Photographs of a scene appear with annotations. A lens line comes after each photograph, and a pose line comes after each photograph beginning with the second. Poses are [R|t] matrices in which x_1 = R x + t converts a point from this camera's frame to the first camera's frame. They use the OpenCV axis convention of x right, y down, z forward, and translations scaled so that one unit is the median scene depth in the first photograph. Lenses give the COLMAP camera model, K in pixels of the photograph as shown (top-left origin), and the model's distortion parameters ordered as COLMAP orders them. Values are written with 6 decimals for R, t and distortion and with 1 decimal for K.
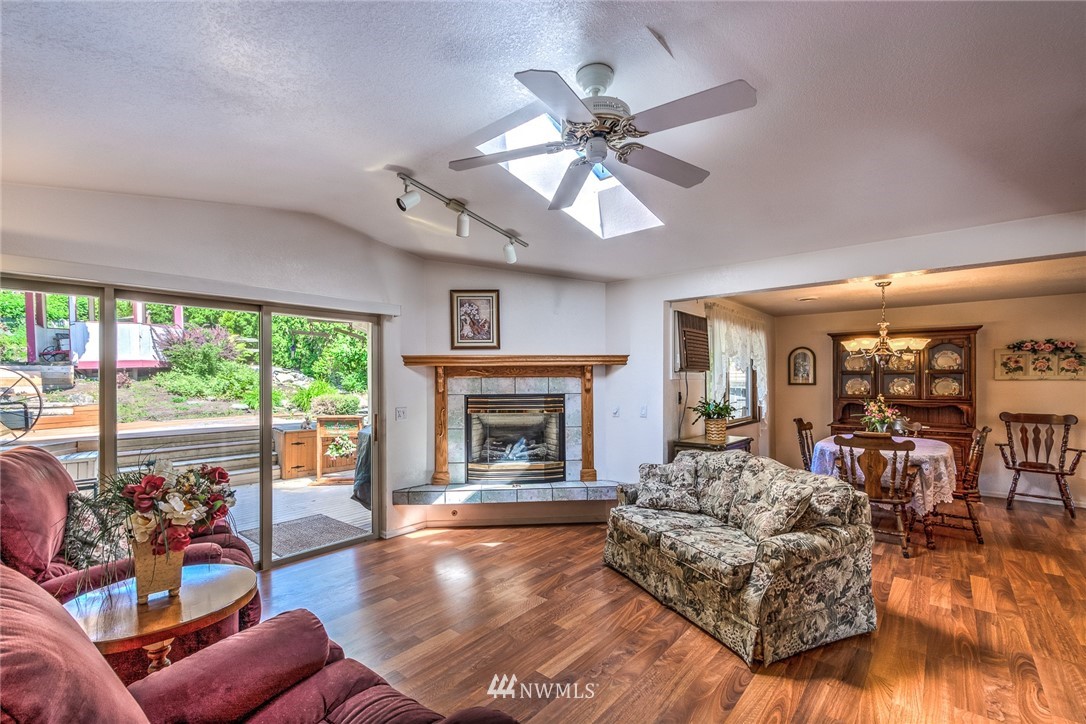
lens RADIAL K [[480.2, 0, 534.2], [0, 480.2, 379.0], [0, 0, 1]] dist [0.002865, 0.000957]
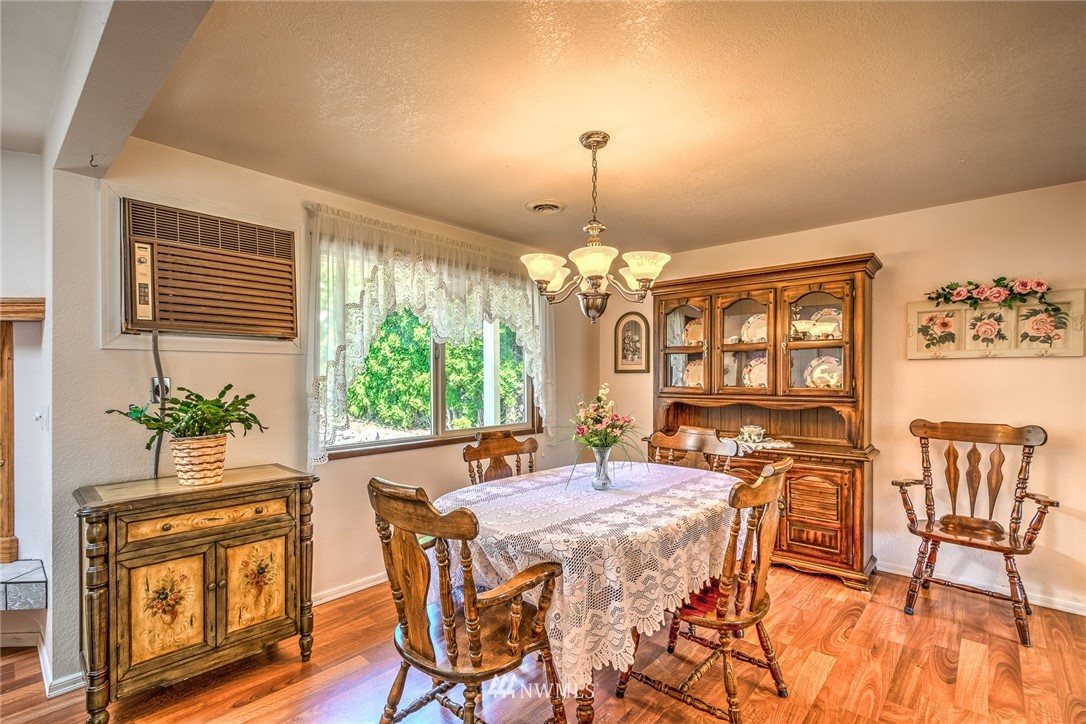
lens RADIAL K [[507.4, 0, 543.0], [0, 507.4, 377.7], [0, 0, 1]] dist [0.002699, 0.000383]
pose [[0.999608, -0.002421, -0.027881, 0.590352], [0.002531, 0.999989, 0.003906, 0.020084], [0.027871, -0.003975, 0.999604, 0.438925]]
